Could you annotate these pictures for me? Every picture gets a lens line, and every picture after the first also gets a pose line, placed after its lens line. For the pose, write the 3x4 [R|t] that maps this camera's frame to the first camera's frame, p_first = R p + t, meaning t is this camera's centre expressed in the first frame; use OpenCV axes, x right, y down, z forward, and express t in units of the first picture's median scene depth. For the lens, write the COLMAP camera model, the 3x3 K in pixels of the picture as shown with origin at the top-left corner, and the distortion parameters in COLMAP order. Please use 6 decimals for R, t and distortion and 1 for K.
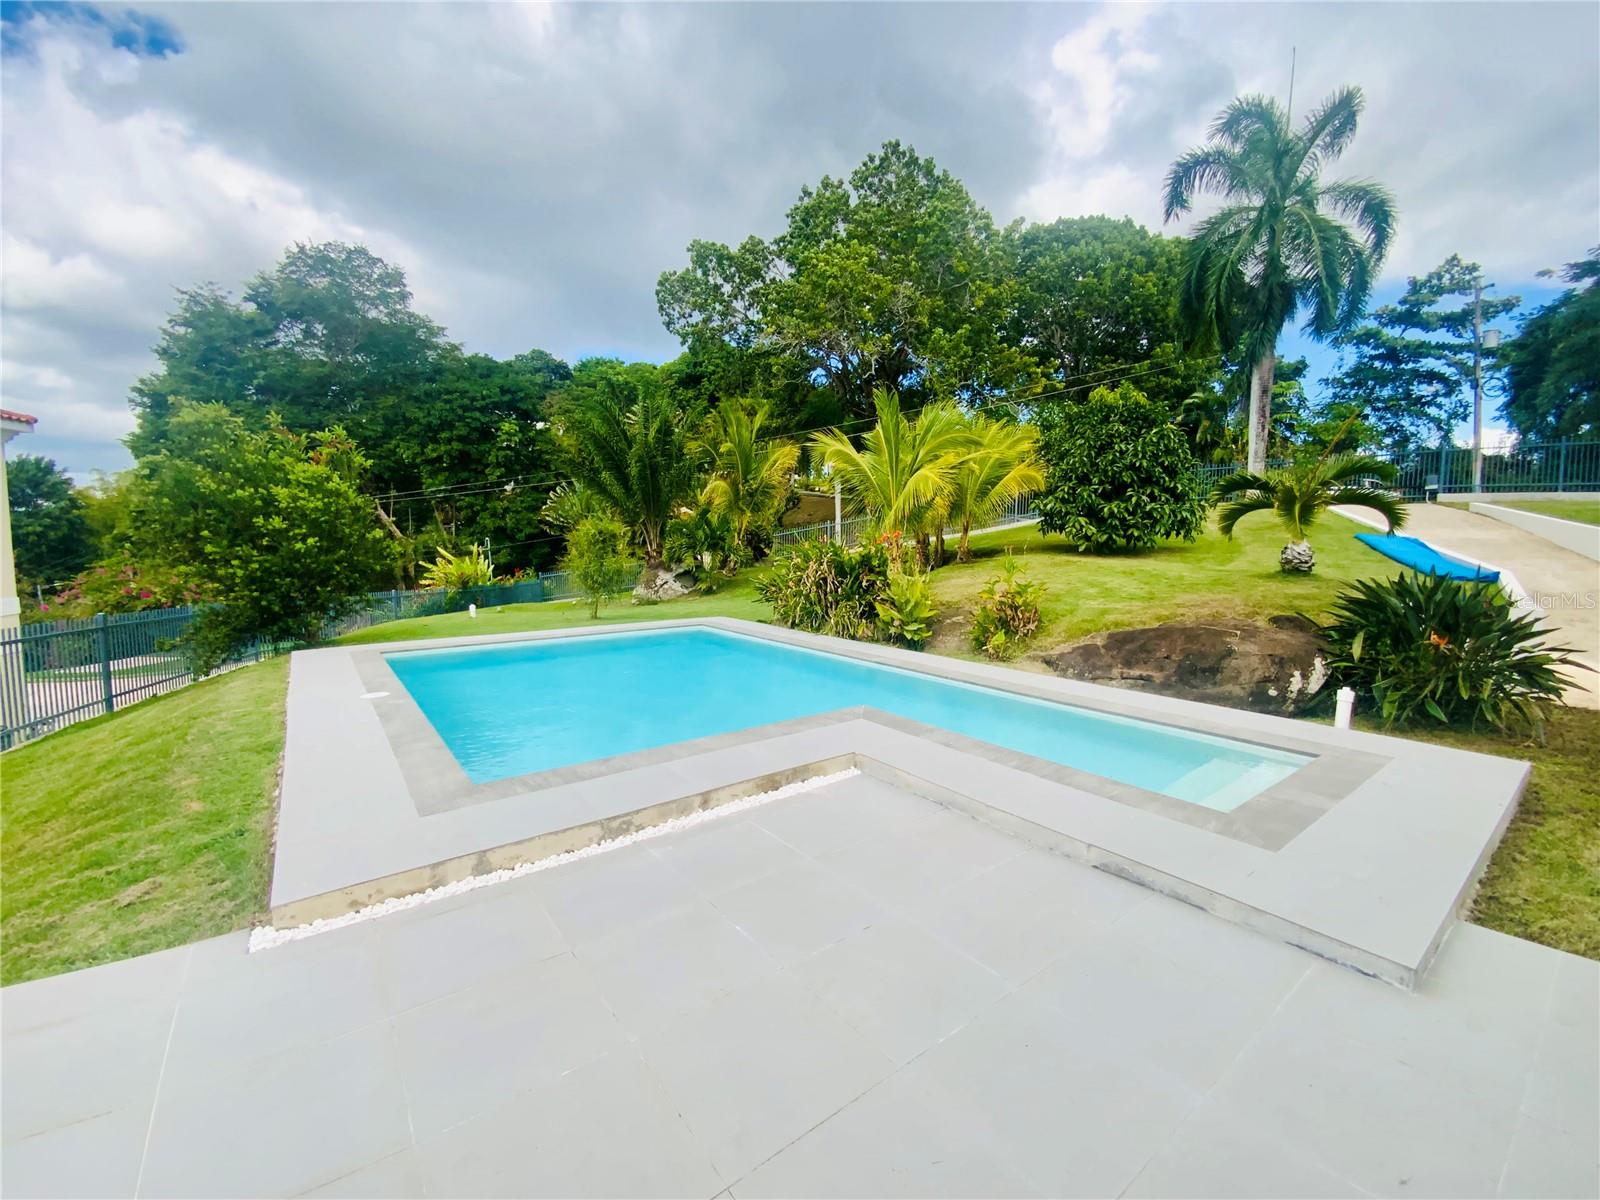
lens RADIAL K [[650.3, 0, 800.0], [0, 650.3, 600.0], [0, 0, 1]] dist [0.019506, -0.016221]
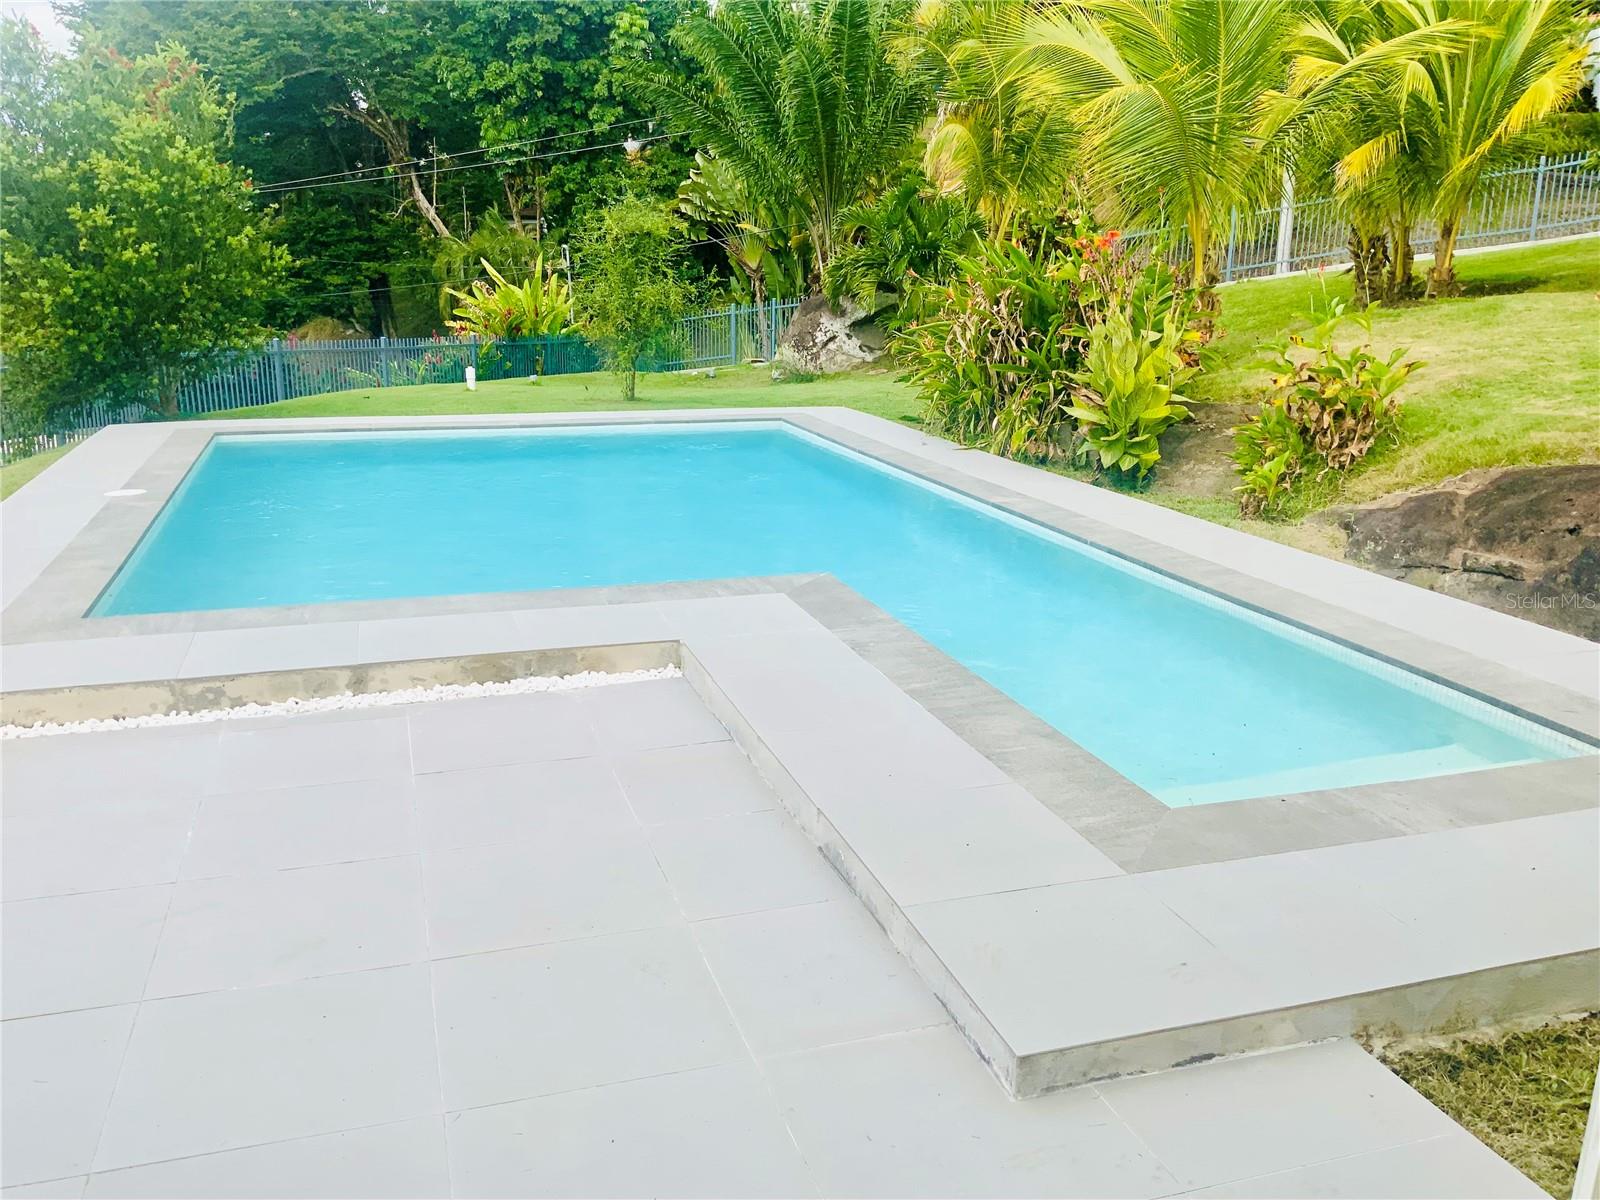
lens RADIAL K [[1341.4, 0, 800.0], [0, 1341.4, 600.0], [0, 0, 1]] dist [0.090172, -0.170072]
pose [[0.938378, 0.091020, -0.333410, 0.294812], [-0.036509, 0.985406, 0.166259, 0.001491], [0.343677, -0.143841, 0.928006, -0.018911]]
